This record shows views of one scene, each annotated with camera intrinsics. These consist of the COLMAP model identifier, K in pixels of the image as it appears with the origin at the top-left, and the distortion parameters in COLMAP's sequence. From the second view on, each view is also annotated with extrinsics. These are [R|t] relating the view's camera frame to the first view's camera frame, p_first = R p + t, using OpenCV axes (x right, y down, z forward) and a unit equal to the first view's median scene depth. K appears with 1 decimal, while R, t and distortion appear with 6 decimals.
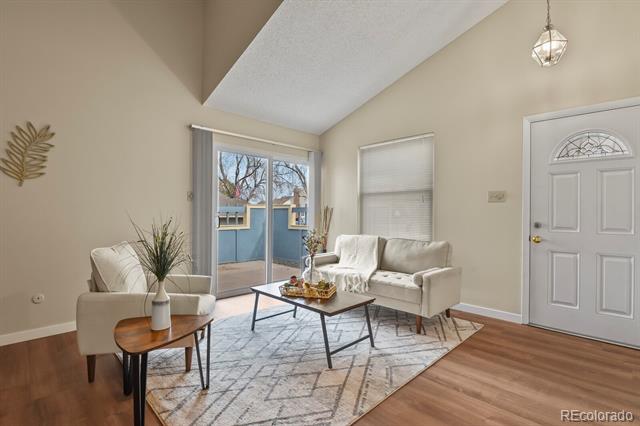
lens RADIAL K [[310.2, 0, 323.7], [0, 310.2, 211.6], [0, 0, 1]] dist [-0.004985, -0.007842]
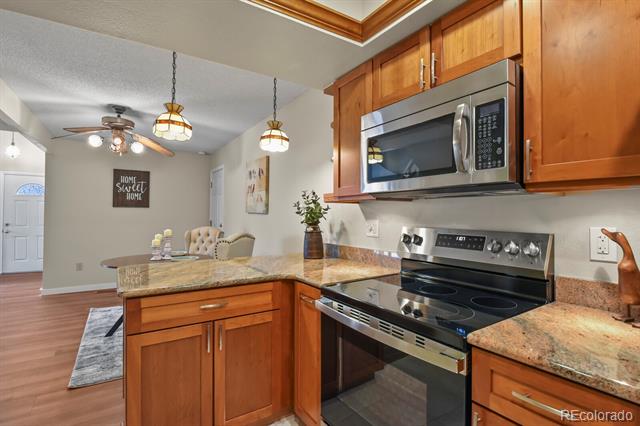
lens RADIAL K [[310.2, 0, 323.7], [0, 310.2, 211.6], [0, 0, 1]] dist [-0.004985, -0.007842]
pose [[0.190080, 0.007527, 0.981740, -0.859316], [-0.011973, 0.999914, -0.005348, -0.053912], [-0.981696, -0.010738, 0.190154, -1.380230]]
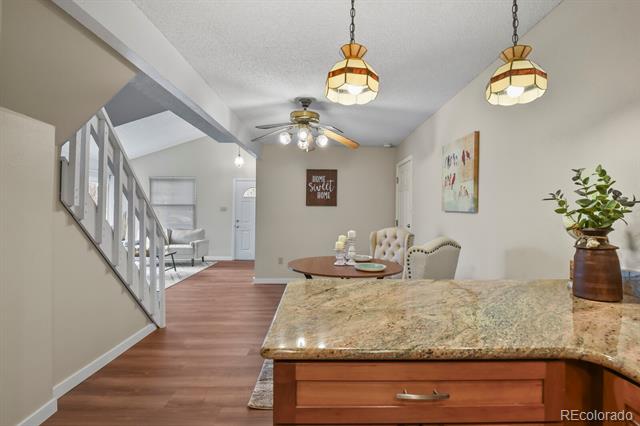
lens RADIAL K [[310.2, 0, 323.7], [0, 310.2, 211.6], [0, 0, 1]] dist [-0.004985, -0.007842]
pose [[0.690490, 0.002749, 0.723336, -0.645249], [-0.009973, 0.999934, 0.005720, -0.052711], [-0.723273, -0.011163, 0.690472, -1.231910]]
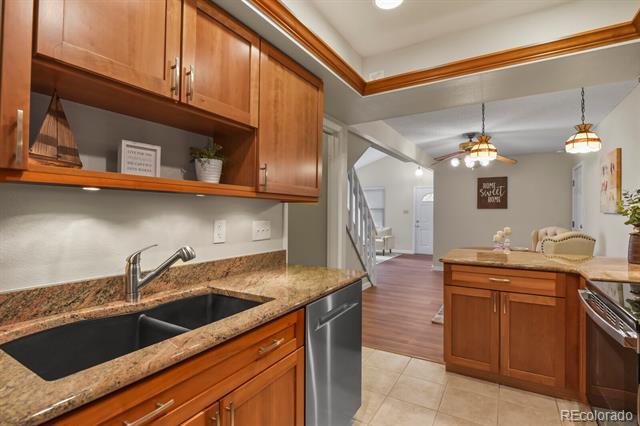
lens RADIAL K [[310.2, 0, 323.7], [0, 310.2, 211.6], [0, 0, 1]] dist [-0.004985, -0.007842]
pose [[0.967029, 0.000882, 0.254666, -0.959004], [-0.001571, 0.999996, 0.002502, -0.057935], [-0.254662, -0.002820, 0.967026, -1.675155]]
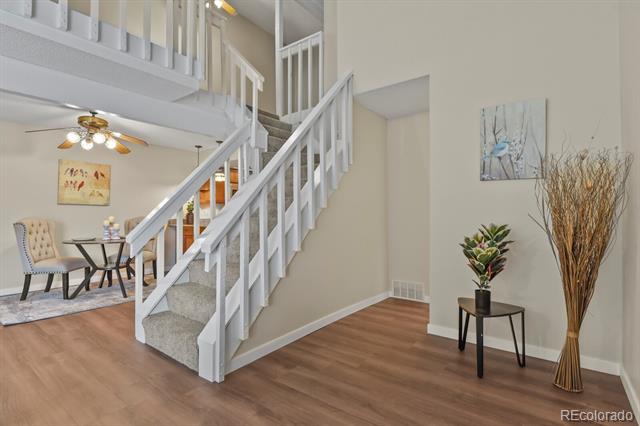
lens RADIAL K [[310.2, 0, 323.7], [0, 310.2, 211.6], [0, 0, 1]] dist [-0.004985, -0.007842]
pose [[-0.988735, -0.003387, -0.149636, -0.655119], [-0.001584, 0.999925, -0.012166, 0.000073], [0.149666, -0.011792, -0.988666, 0.806503]]
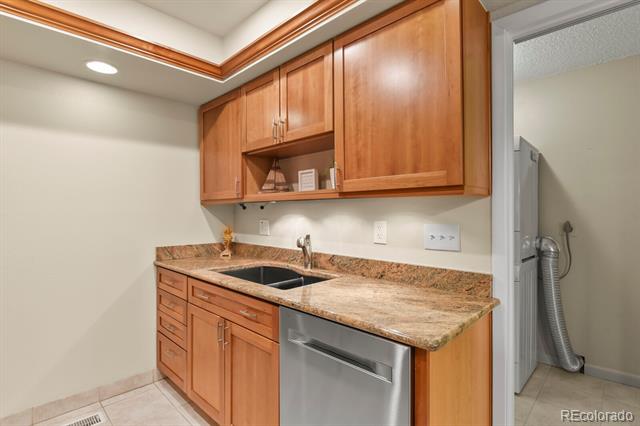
lens RADIAL K [[310.2, 0, 323.7], [0, 310.2, 211.6], [0, 0, 1]] dist [-0.004985, -0.007842]
pose [[0.033879, -0.010242, -0.999373, -0.468122], [0.005139, 0.999936, -0.010074, -0.052954], [0.999413, -0.004795, 0.033930, -1.233109]]
